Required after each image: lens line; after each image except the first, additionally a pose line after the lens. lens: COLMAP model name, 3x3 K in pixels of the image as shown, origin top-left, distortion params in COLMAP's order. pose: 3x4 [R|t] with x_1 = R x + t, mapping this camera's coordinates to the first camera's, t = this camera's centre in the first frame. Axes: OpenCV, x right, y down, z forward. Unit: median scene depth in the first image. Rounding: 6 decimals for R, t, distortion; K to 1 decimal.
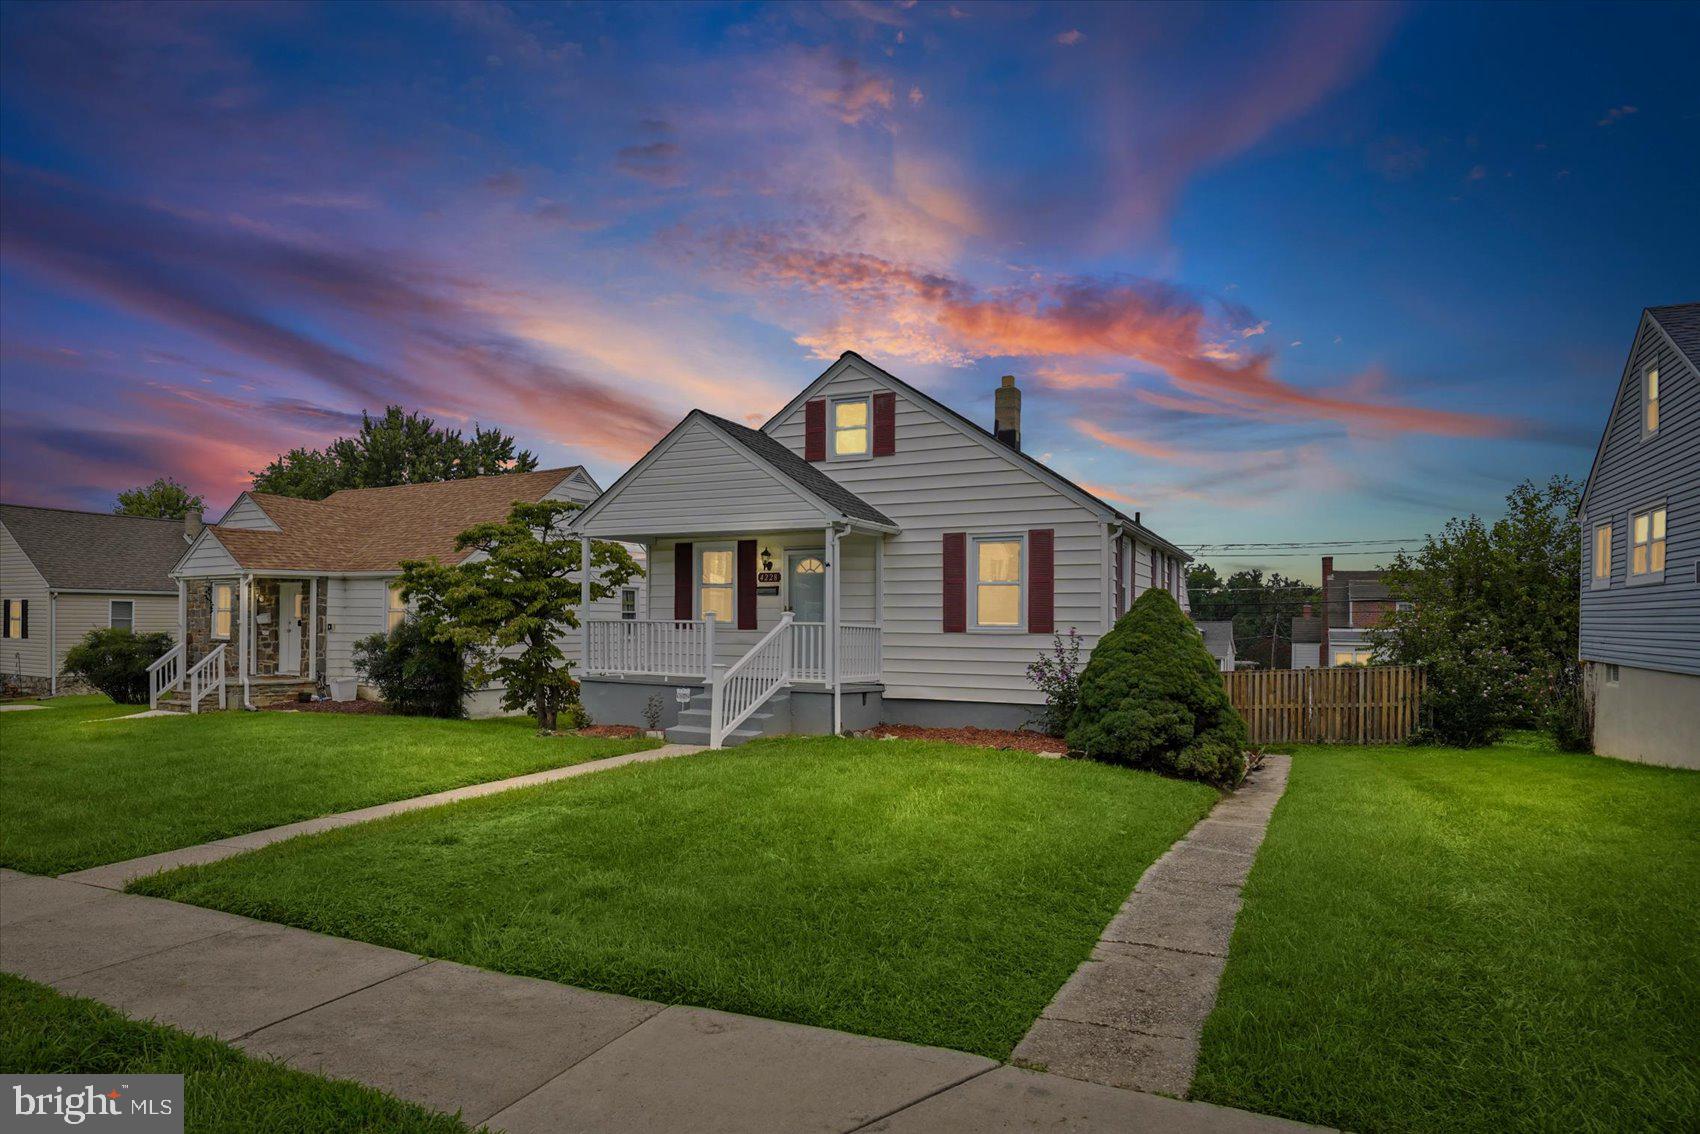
lens RADIAL K [[906.9, 0, 846.0], [0, 906.9, 618.3], [0, 0, 1]] dist [-0.001209, -0.000161]
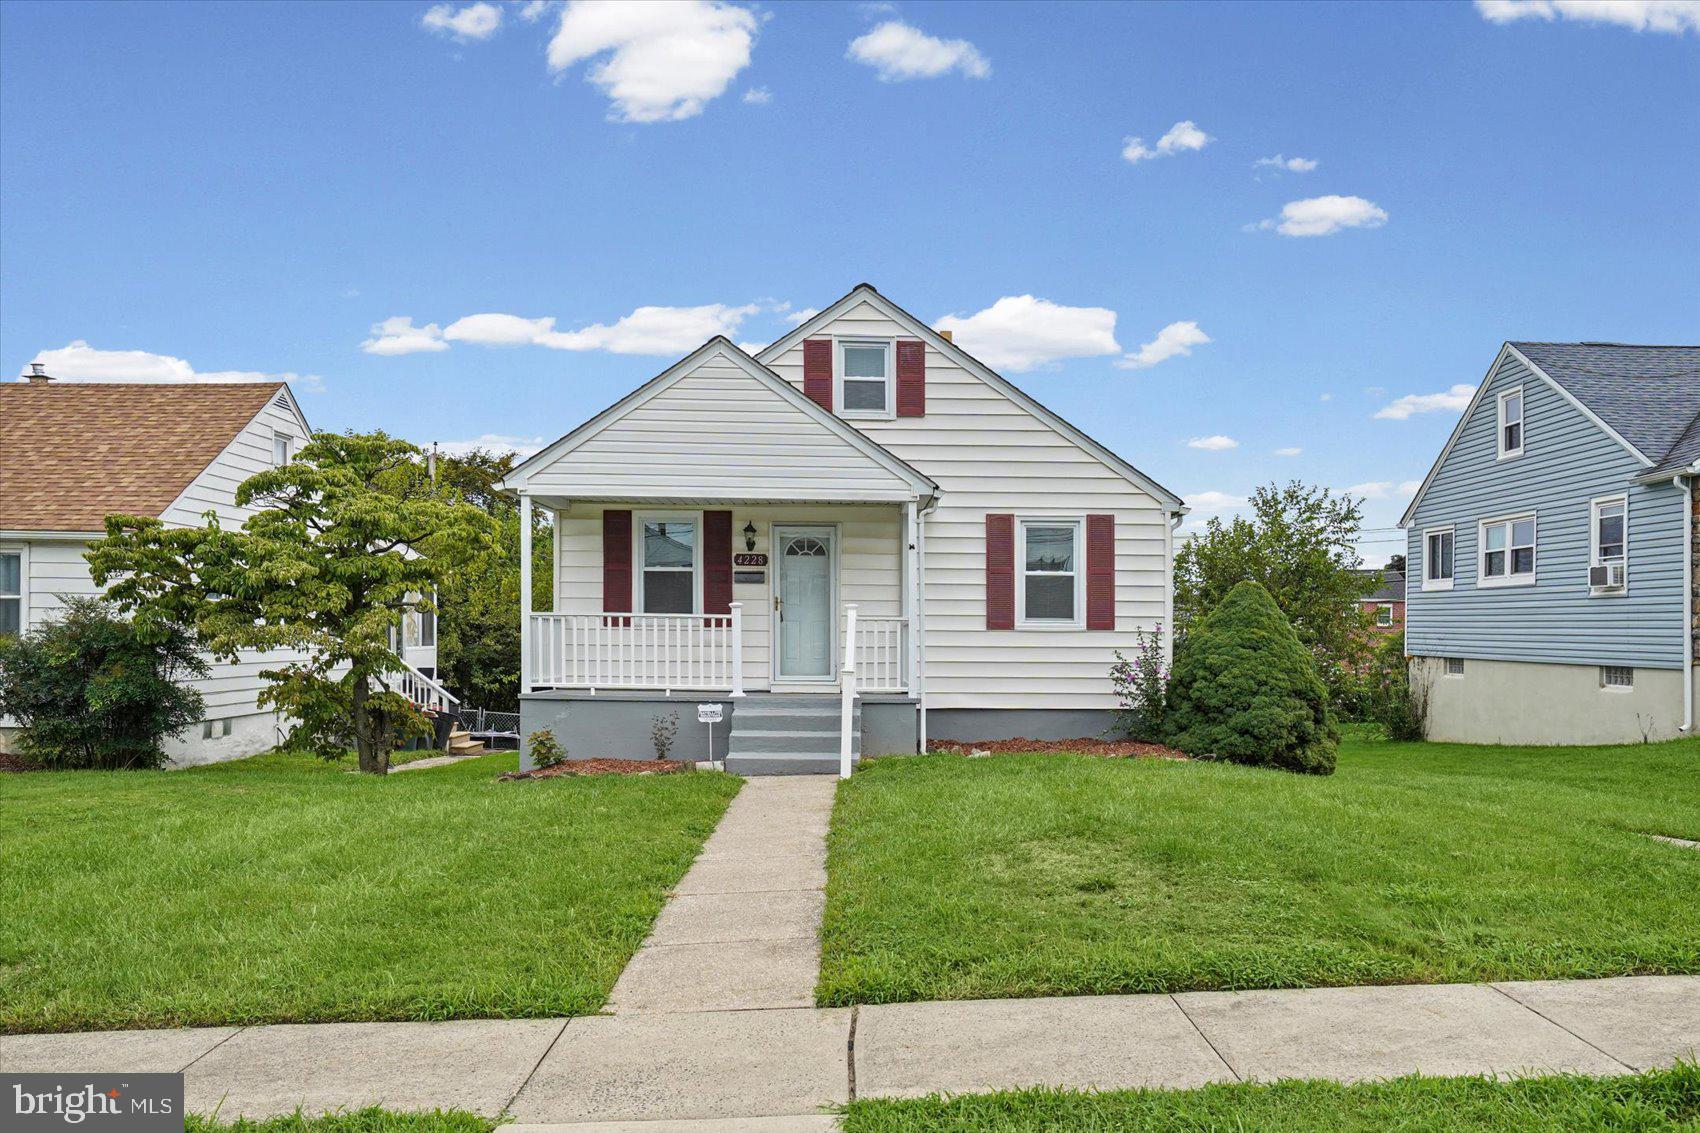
lens RADIAL K [[1163.9, 0, 853.1], [0, 1163.9, 622.6], [0, 0, 1]] dist [0.009602, 0.002656]
pose [[0.888998, 0.001291, 0.457910, -0.494840], [-0.002557, 0.999994, 0.002144, 0.006678], [-0.457904, -0.003077, 0.888996, 0.078791]]
